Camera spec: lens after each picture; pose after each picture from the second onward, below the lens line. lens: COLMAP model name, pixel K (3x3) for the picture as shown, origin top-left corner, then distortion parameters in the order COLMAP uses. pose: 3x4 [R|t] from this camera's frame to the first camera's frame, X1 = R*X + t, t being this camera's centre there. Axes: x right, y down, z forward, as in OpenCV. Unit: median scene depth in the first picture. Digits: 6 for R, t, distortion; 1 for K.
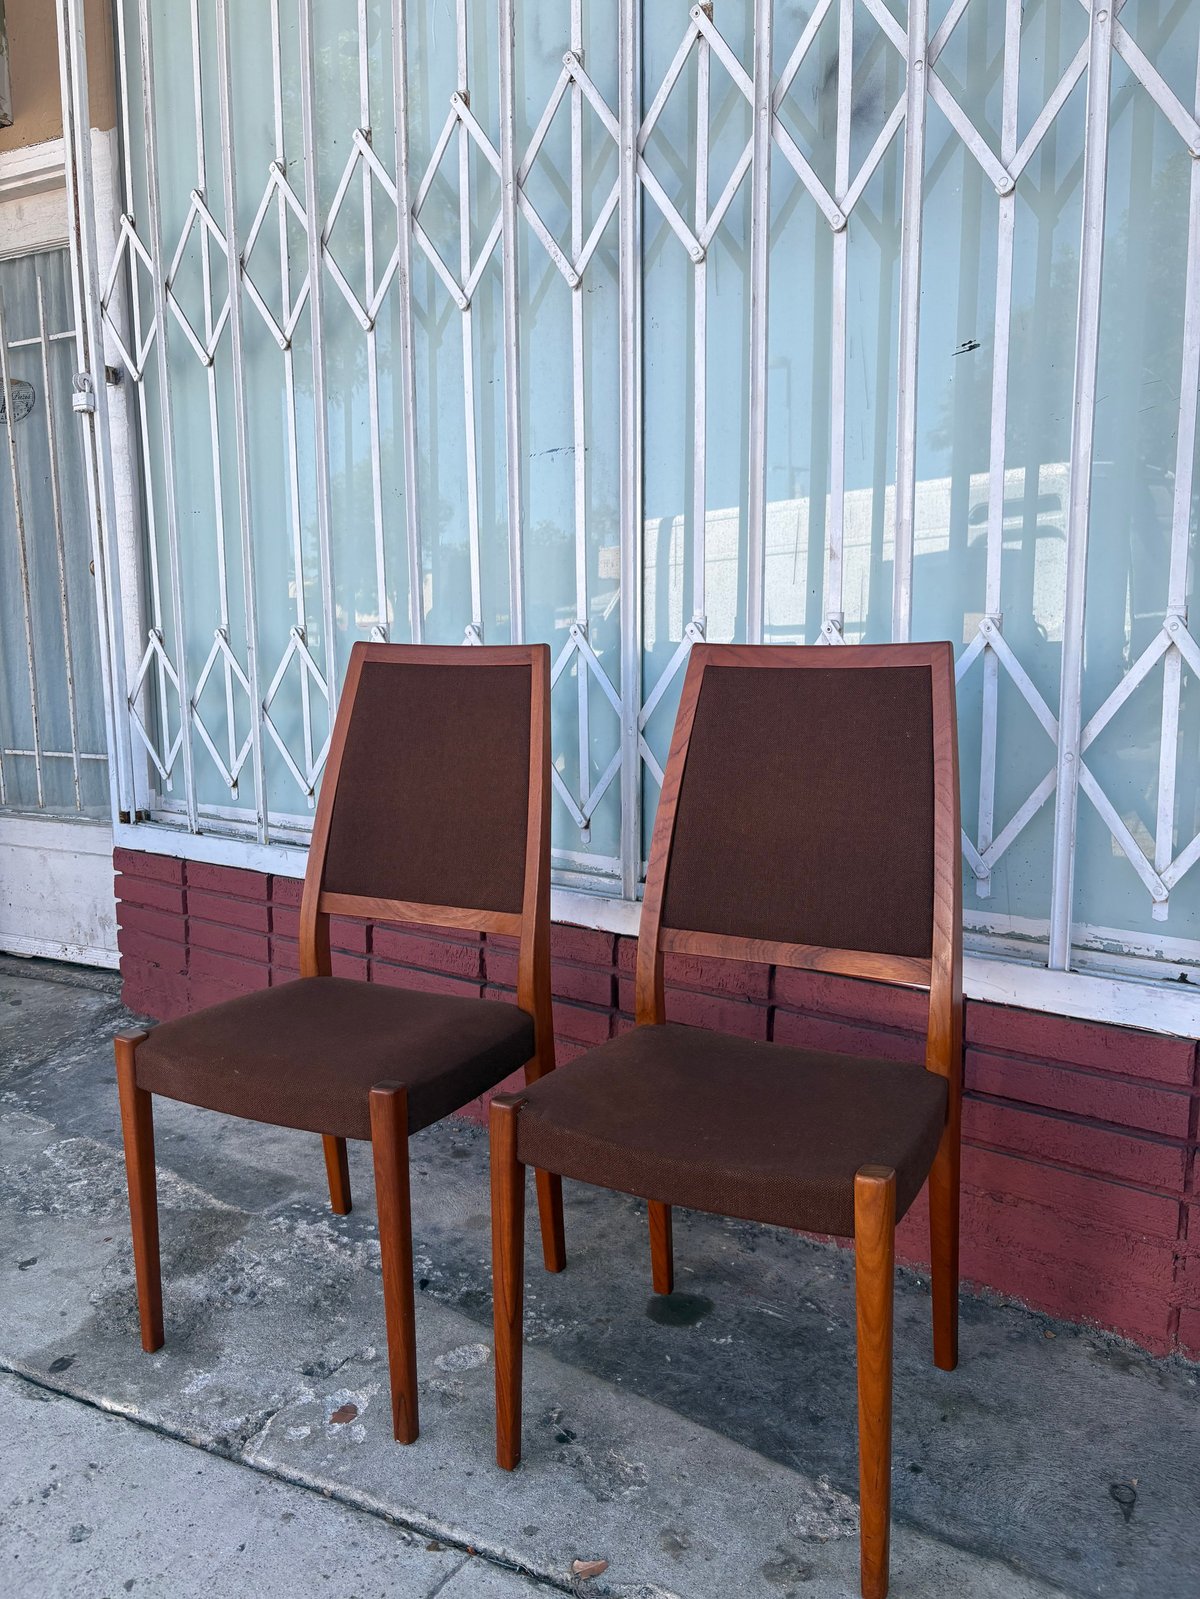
lens RADIAL K [[1215.5, 0, 603.3], [0, 1215.5, 800.7], [0, 0, 1]] dist [0.032471, -0.035224]
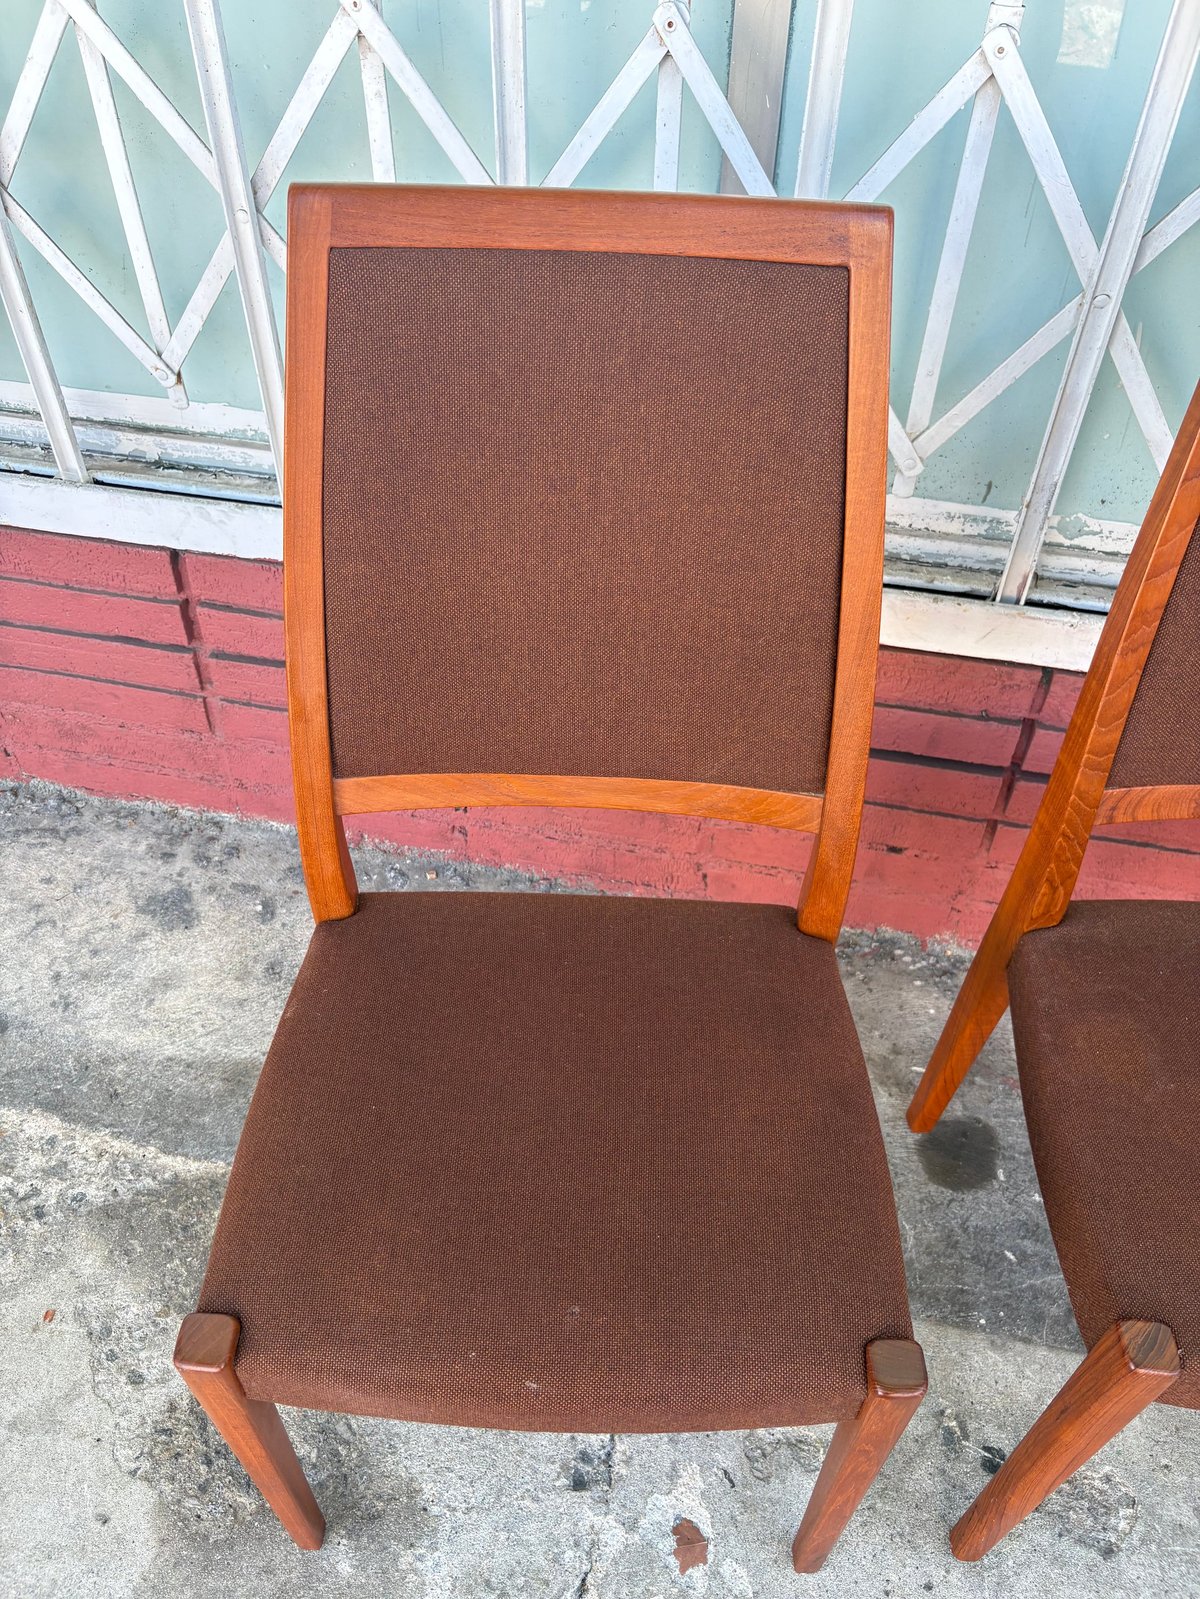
lens RADIAL K [[1215.5, 0, 602.1], [0, 1215.5, 800.0], [0, 0, 1]] dist [0.032471, -0.035224]
pose [[0.905476, -0.283600, 0.315728, -0.268914], [0.036480, 0.793202, 0.607865, -0.191318], [-0.422826, -0.538889, 0.728571, 0.565754]]
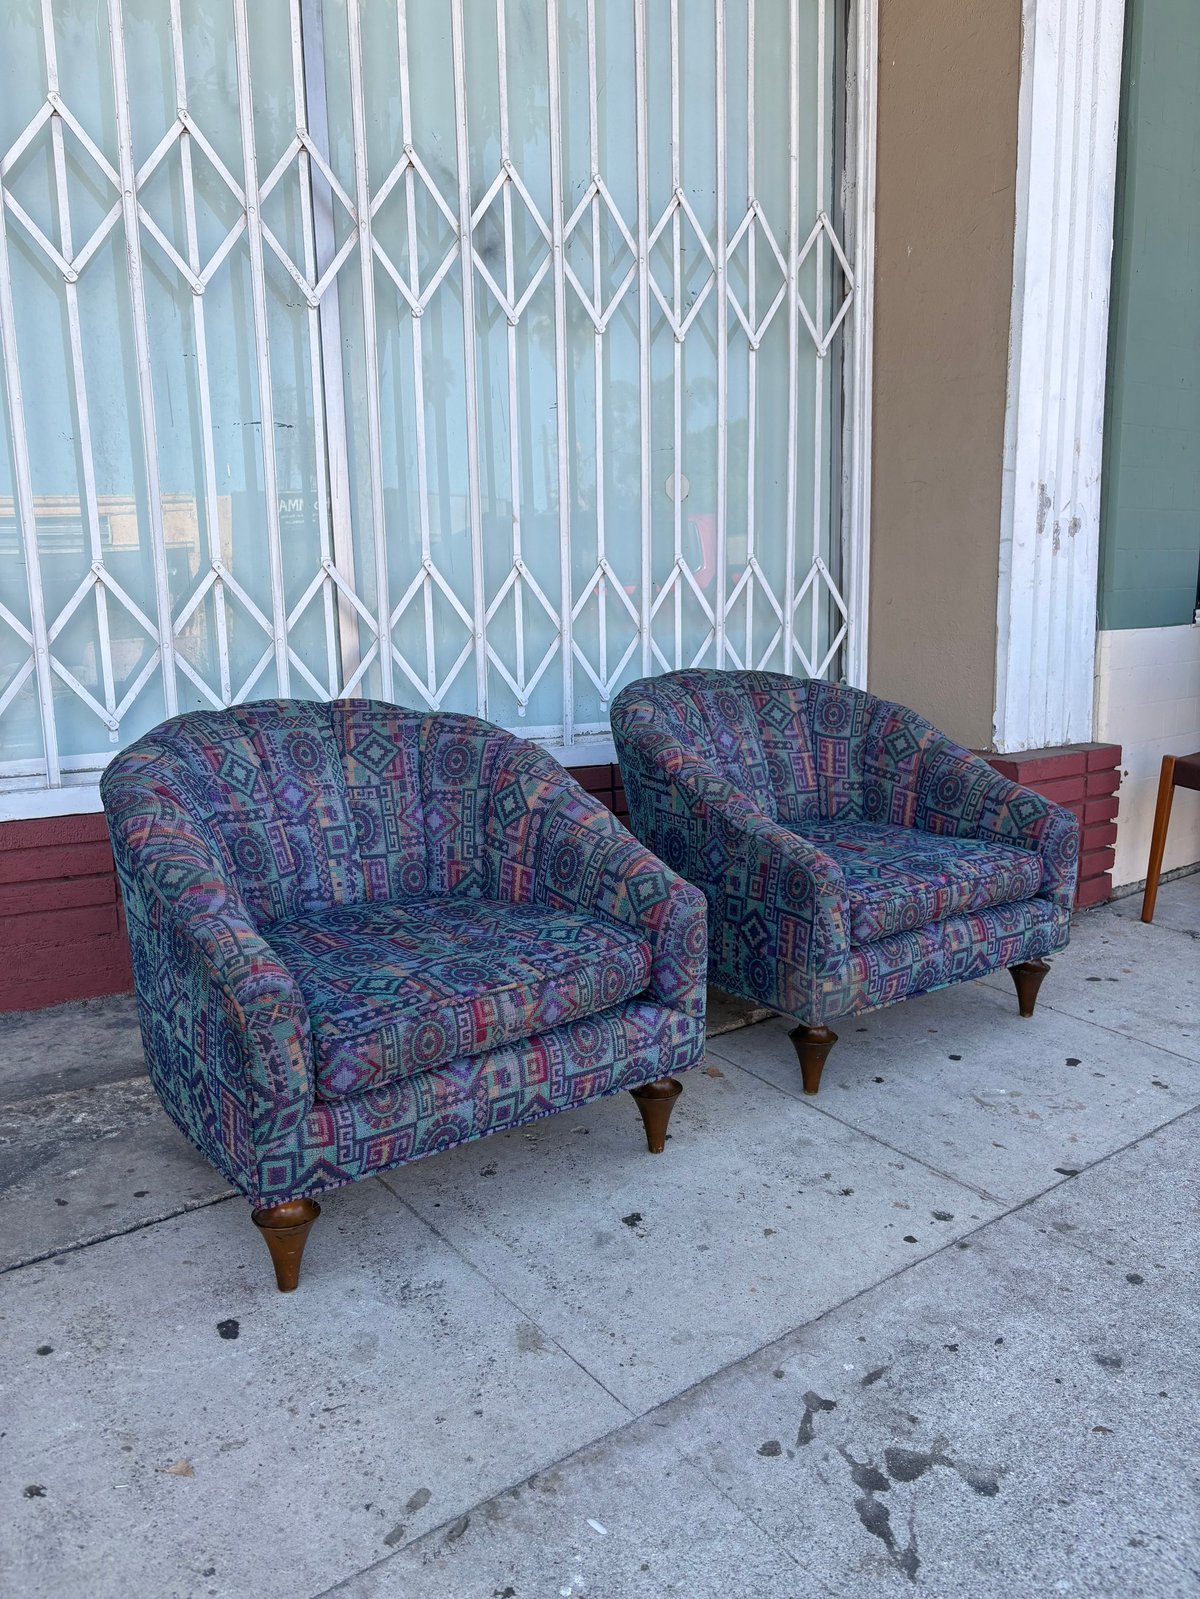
lens RADIAL K [[1215.5, 0, 605.8], [0, 1215.5, 806.8], [0, 0, 1]] dist [0.032471, -0.035224]
pose [[0.422544, -0.160553, 0.892009, -1.167045], [0.142086, 0.983750, 0.109759, 0.017234], [-0.895136, 0.080364, 0.438490, 0.171897]]
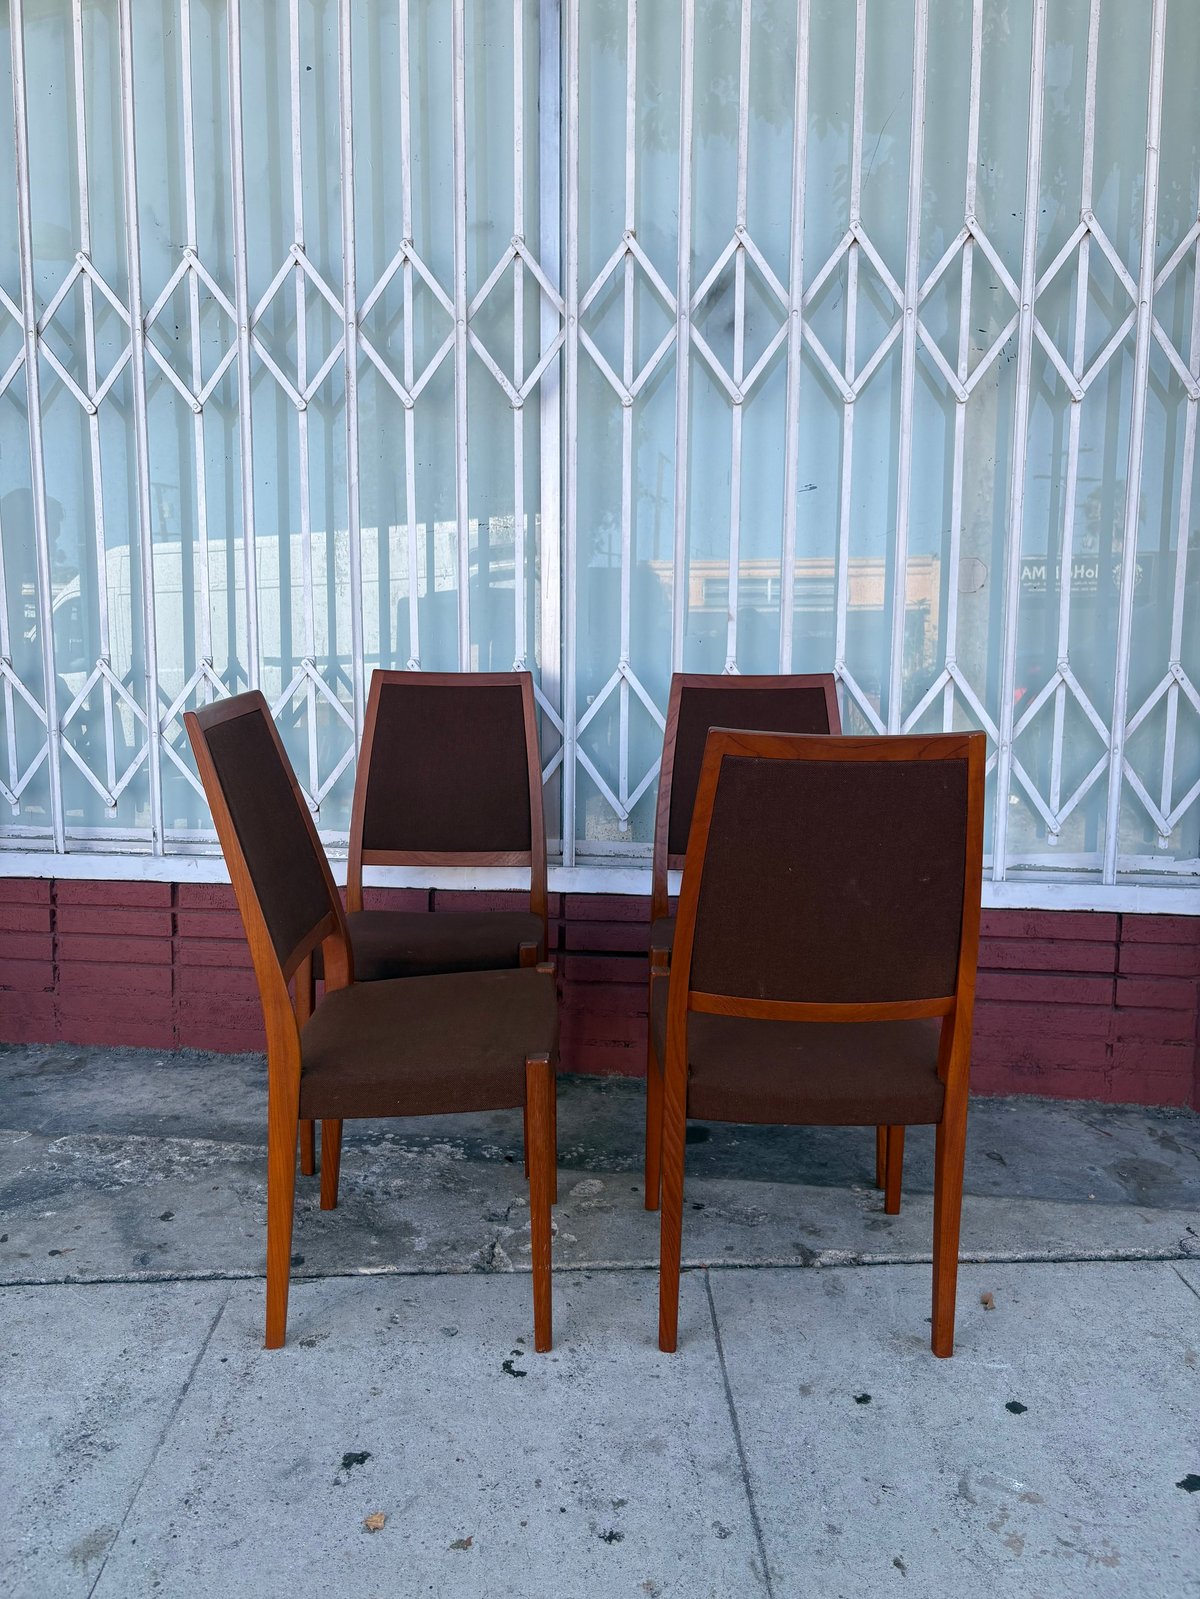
lens RADIAL K [[1215.5, 0, 601.6], [0, 1215.5, 806.1], [0, 0, 1]] dist [0.032471, -0.035224]
pose [[0.869769, -0.047564, 0.491161, -0.616932], [0.056353, 0.998406, -0.003106, 0.021733], [-0.490231, 0.030380, 0.871063, -0.187493]]
